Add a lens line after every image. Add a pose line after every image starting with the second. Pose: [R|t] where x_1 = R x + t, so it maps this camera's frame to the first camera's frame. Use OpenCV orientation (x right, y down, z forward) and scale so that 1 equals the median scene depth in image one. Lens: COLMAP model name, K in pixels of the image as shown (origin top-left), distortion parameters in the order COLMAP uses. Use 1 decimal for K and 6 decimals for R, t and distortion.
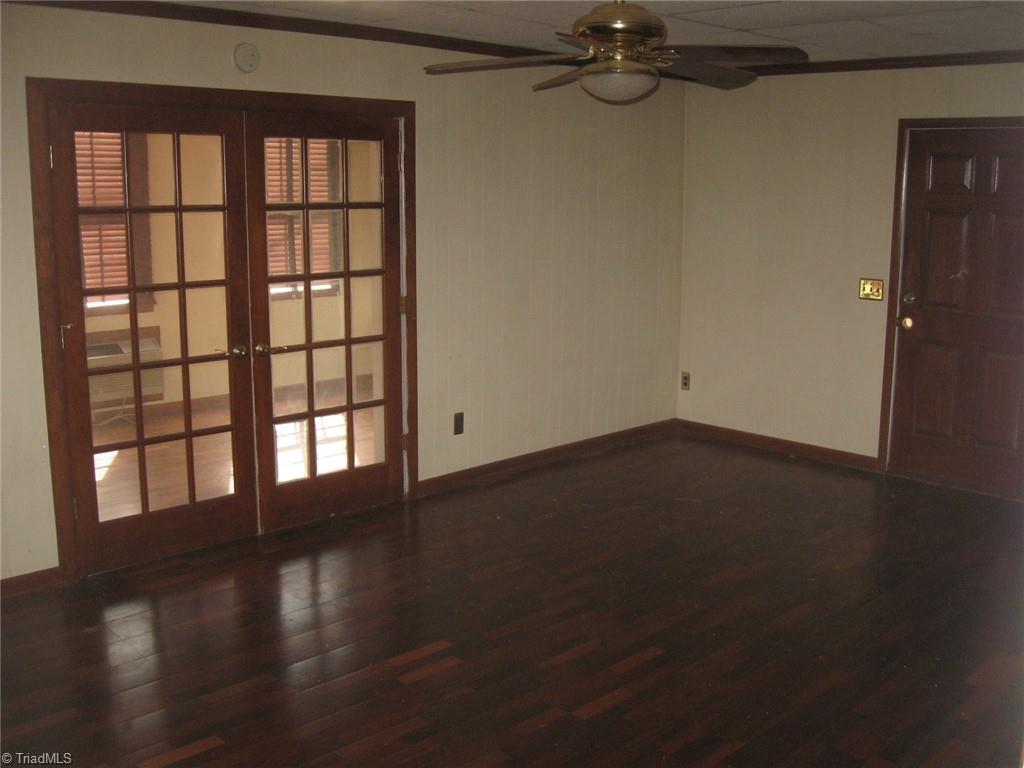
lens RADIAL K [[1051.7, 0, 512.0], [0, 1051.7, 384.0], [0, 0, 1]] dist [-0.108624, -0.003052]
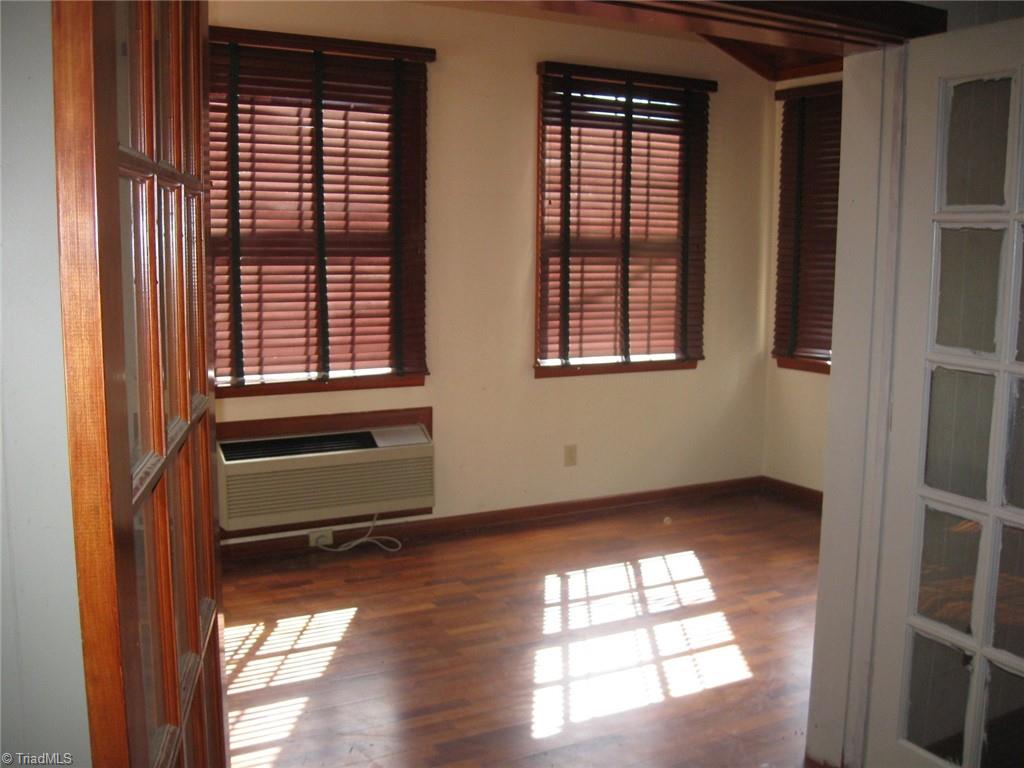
lens RADIAL K [[1051.7, 0, 512.0], [0, 1051.7, 384.0], [0, 0, 1]] dist [-0.108624, -0.003052]
pose [[0.966439, 0.038868, -0.253938, -0.120180], [-0.052268, 0.997562, -0.046236, -0.044347], [0.251522, 0.057957, 0.966115, 0.364149]]
